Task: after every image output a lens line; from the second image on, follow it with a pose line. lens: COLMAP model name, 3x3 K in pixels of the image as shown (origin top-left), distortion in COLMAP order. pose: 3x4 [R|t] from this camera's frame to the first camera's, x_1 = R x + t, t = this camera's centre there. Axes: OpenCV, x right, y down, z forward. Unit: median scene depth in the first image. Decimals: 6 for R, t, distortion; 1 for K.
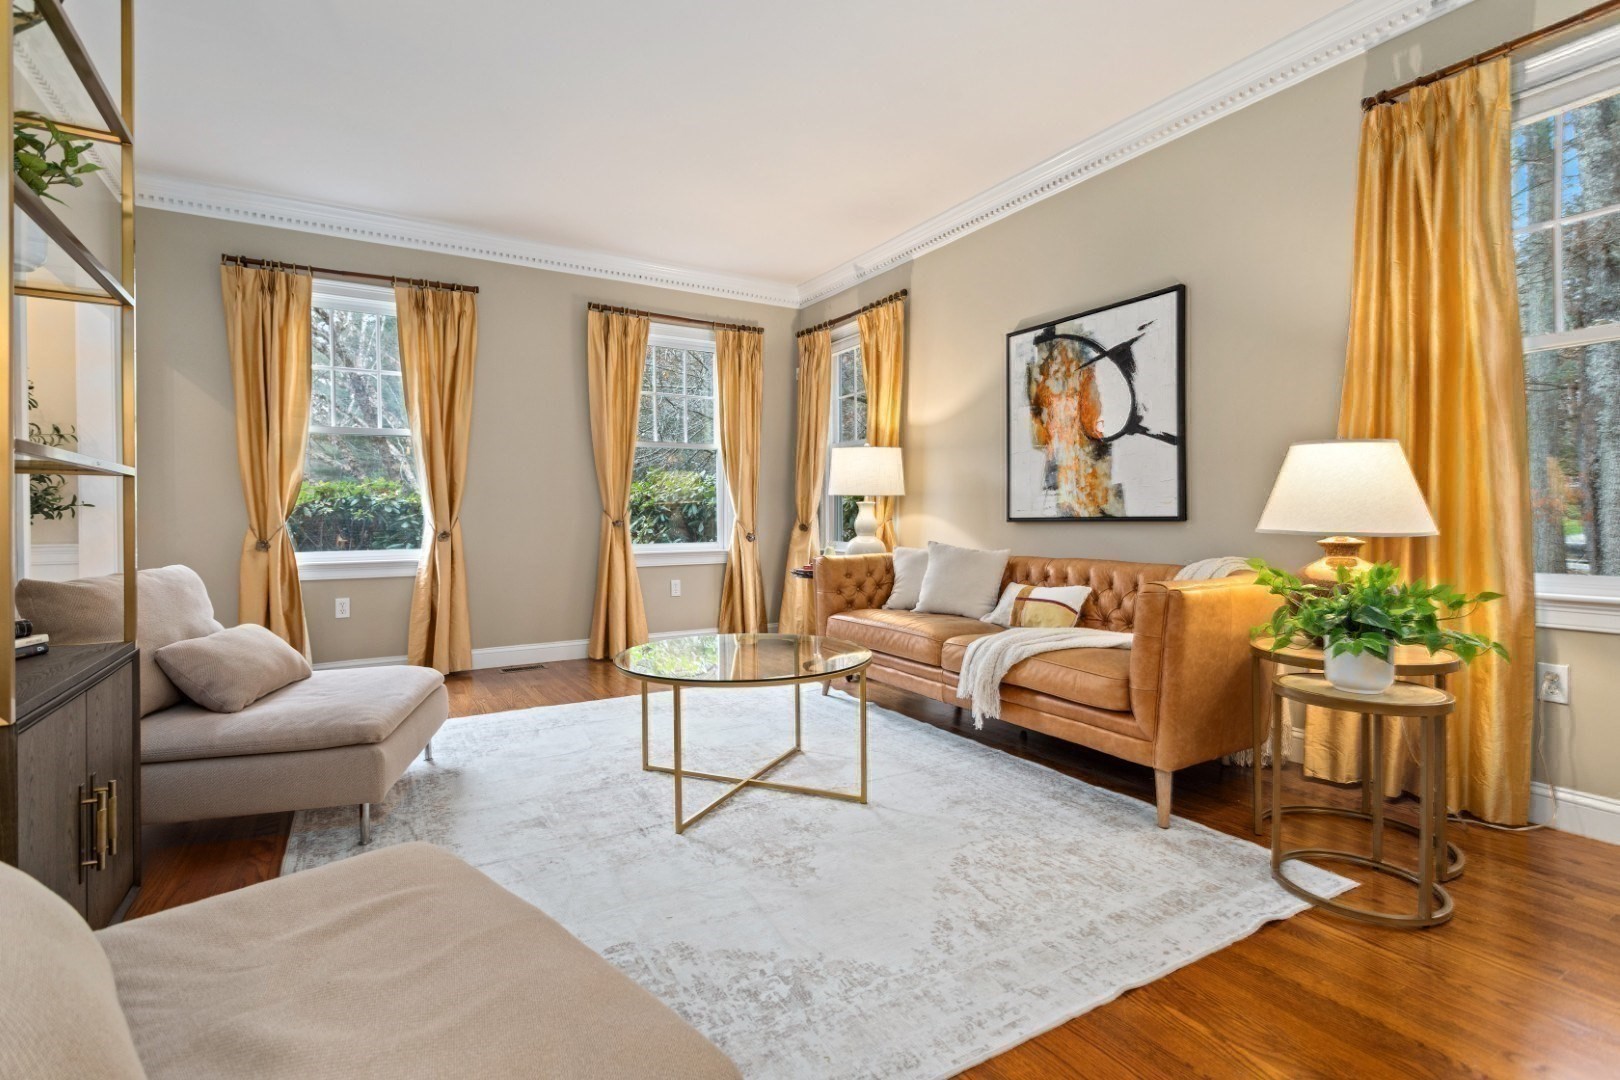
lens RADIAL K [[762.8, 0, 822.0], [0, 762.8, 526.0], [0, 0, 1]] dist [0.000436, 0.000363]
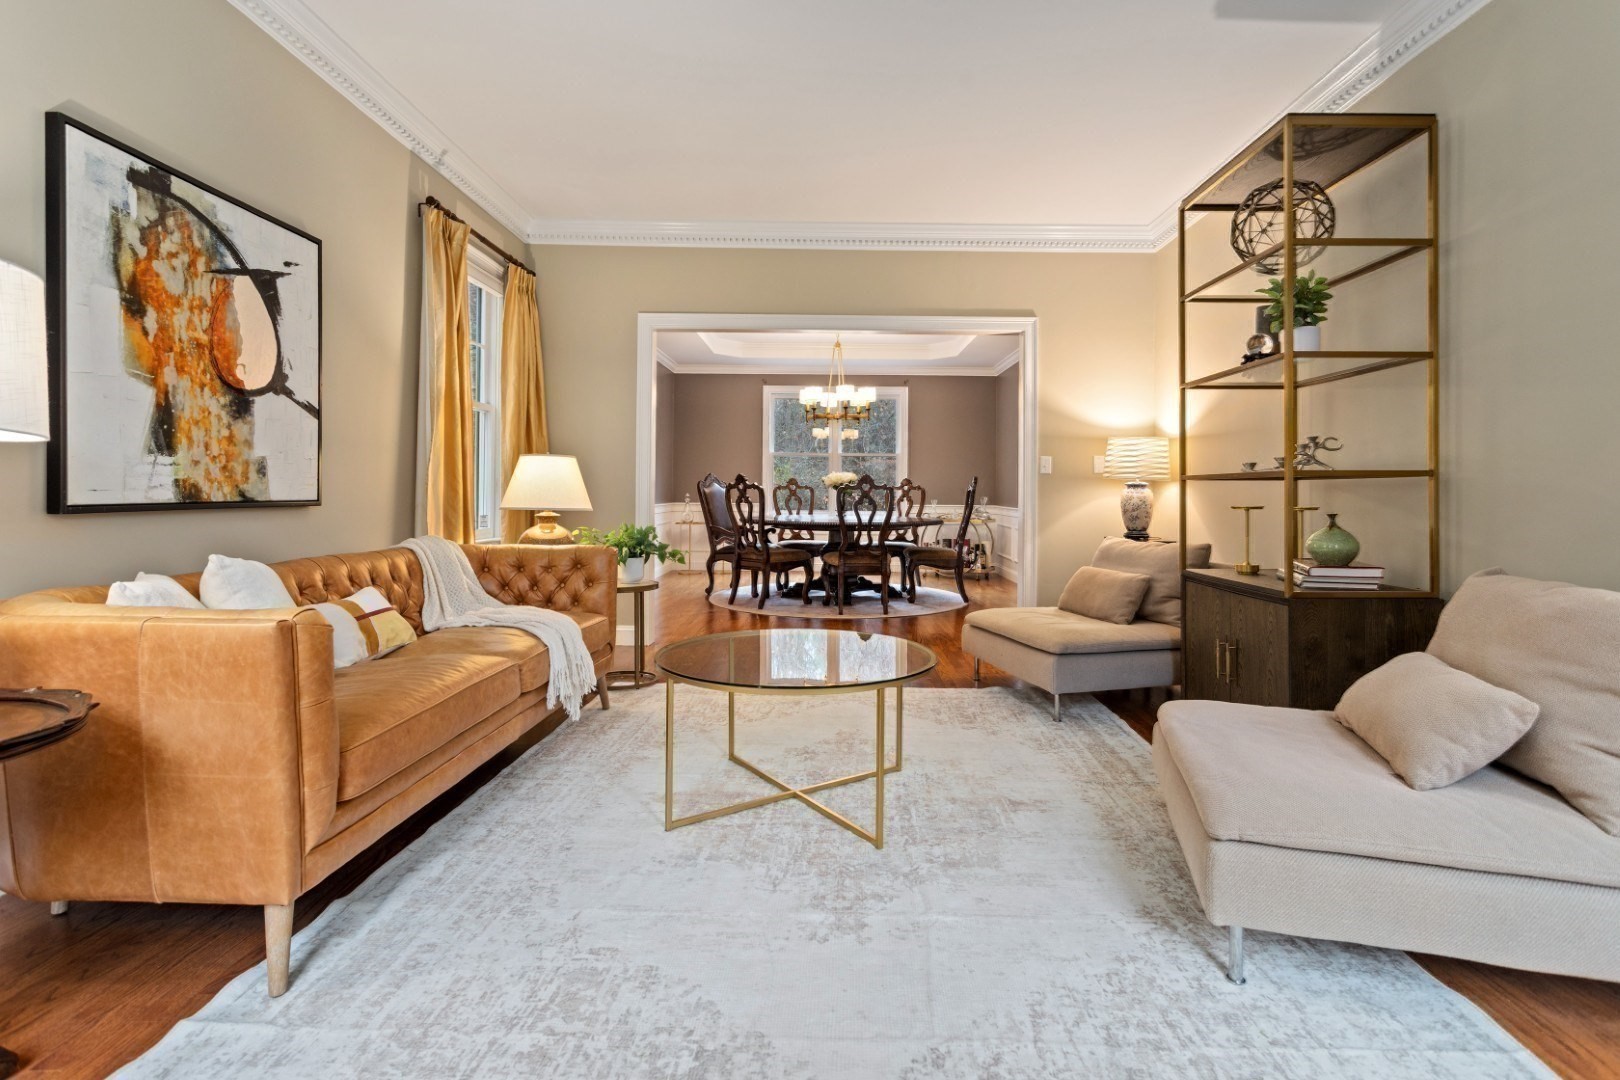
lens RADIAL K [[777.3, 0, 826.5], [0, 777.3, 488.2], [0, 0, 1]] dist [0.002604, 0.000858]
pose [[-0.843595, 0.002960, 0.536972, -0.467781], [0.003662, 0.999993, 0.000241, -0.022059], [-0.536967, 0.002169, -0.843600, 1.310905]]
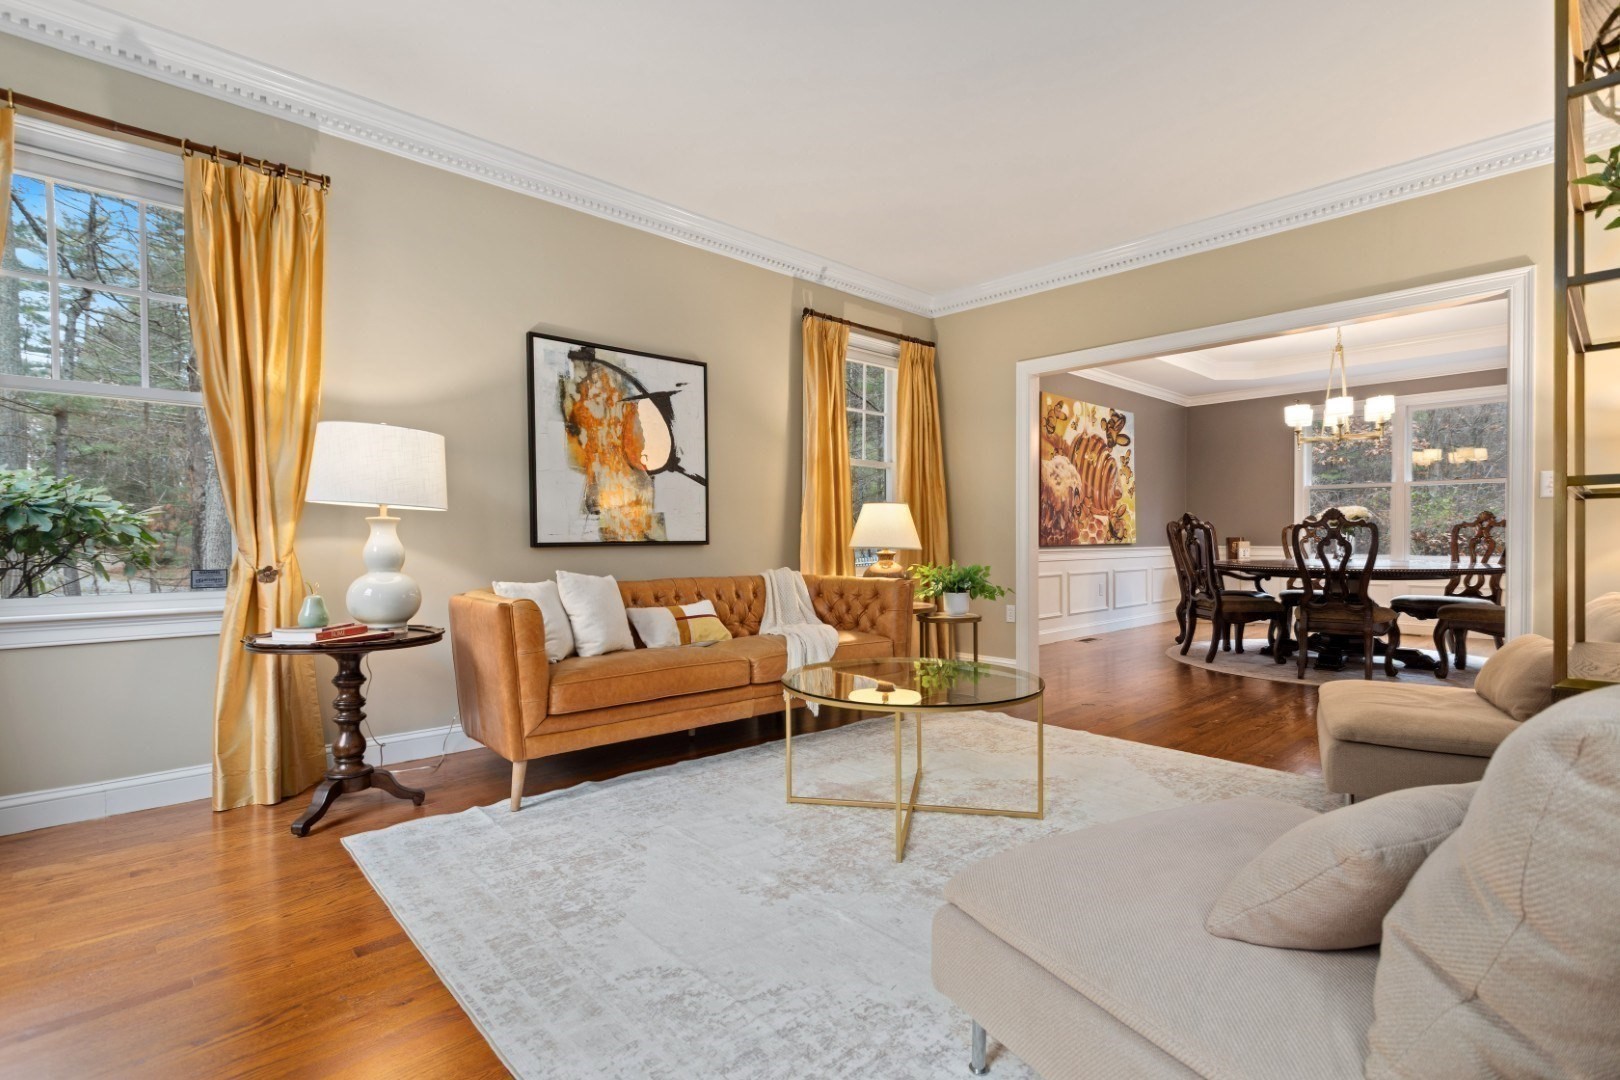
lens RADIAL K [[769.8, 0, 816.6], [0, 769.8, 548.1], [0, 0, 1]] dist [0.001575, 0.000579]
pose [[-0.194692, -0.006329, 0.980844, -0.779781], [0.016343, 0.999819, 0.009695, -0.008692], [-0.980728, 0.017918, -0.194554, 0.972204]]
